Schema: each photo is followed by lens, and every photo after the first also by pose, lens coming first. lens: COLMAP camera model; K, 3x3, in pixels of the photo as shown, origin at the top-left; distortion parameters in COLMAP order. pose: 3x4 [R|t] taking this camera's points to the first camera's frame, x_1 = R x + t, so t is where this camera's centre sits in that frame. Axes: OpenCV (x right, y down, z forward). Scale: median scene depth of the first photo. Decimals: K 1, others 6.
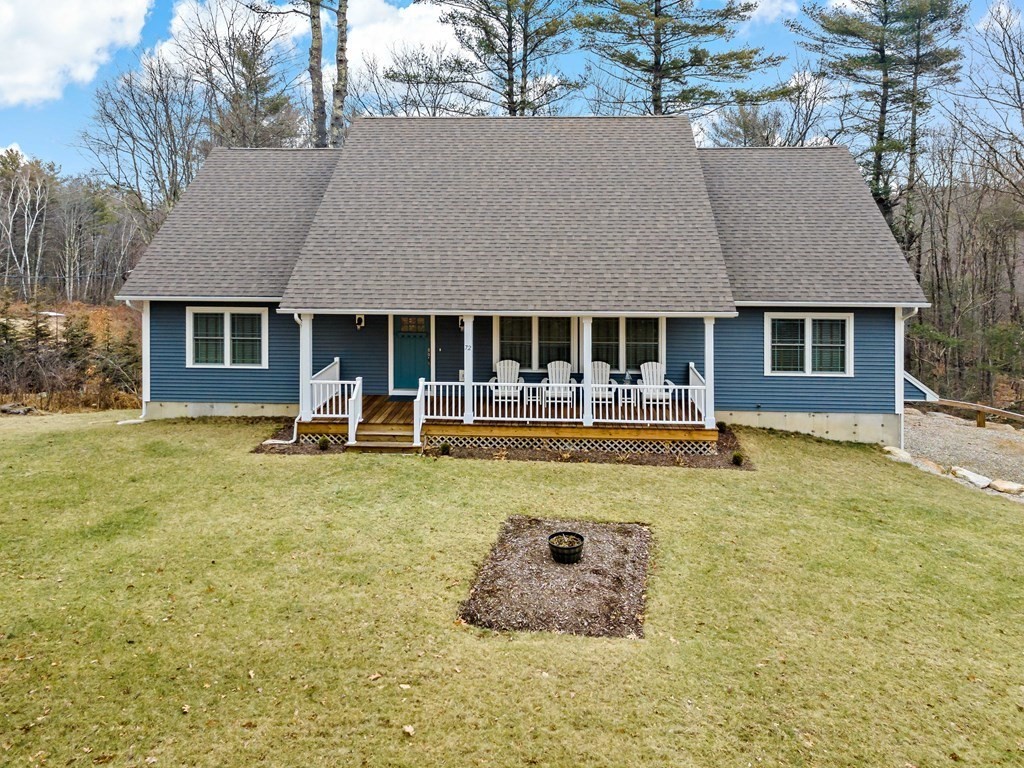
lens RADIAL K [[766.7, 0, 512.0], [0, 766.7, 383.5], [0, 0, 1]] dist [0.015042, 0.001407]
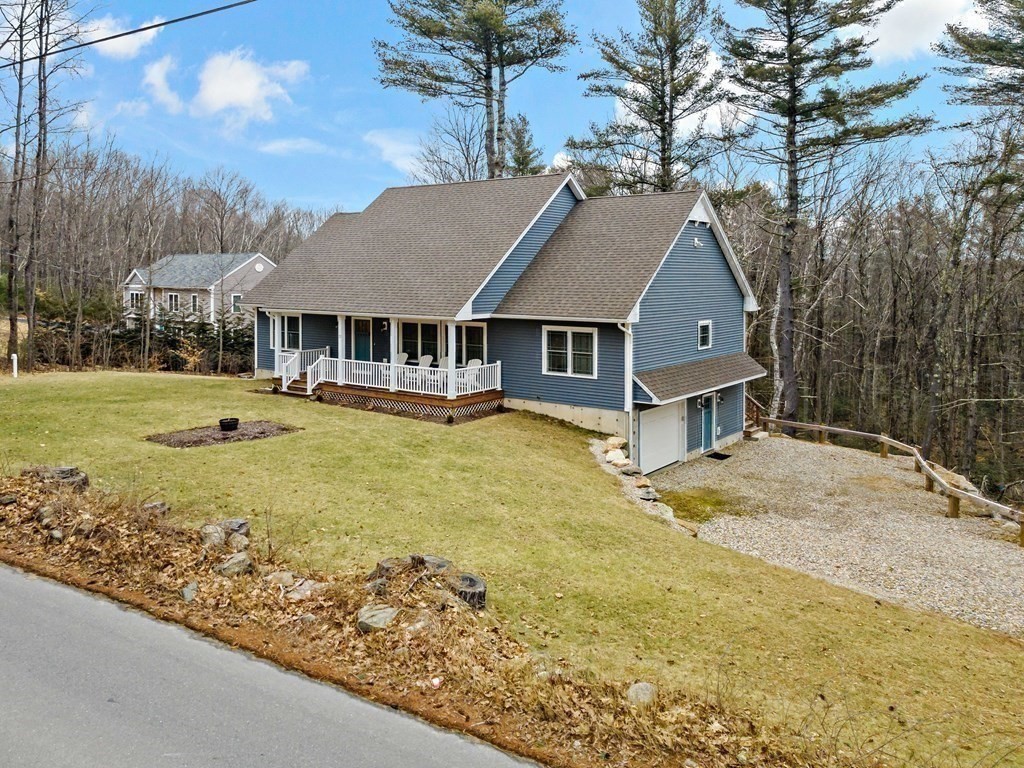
lens RADIAL K [[766.7, 0, 513.3], [0, 766.7, 384.4], [0, 0, 1]] dist [0.015042, 0.001407]
pose [[0.805676, 0.076515, -0.587393, 1.060988], [-0.097416, 0.995236, -0.003976, 0.018316], [0.584291, 0.060425, 0.809292, -0.086992]]
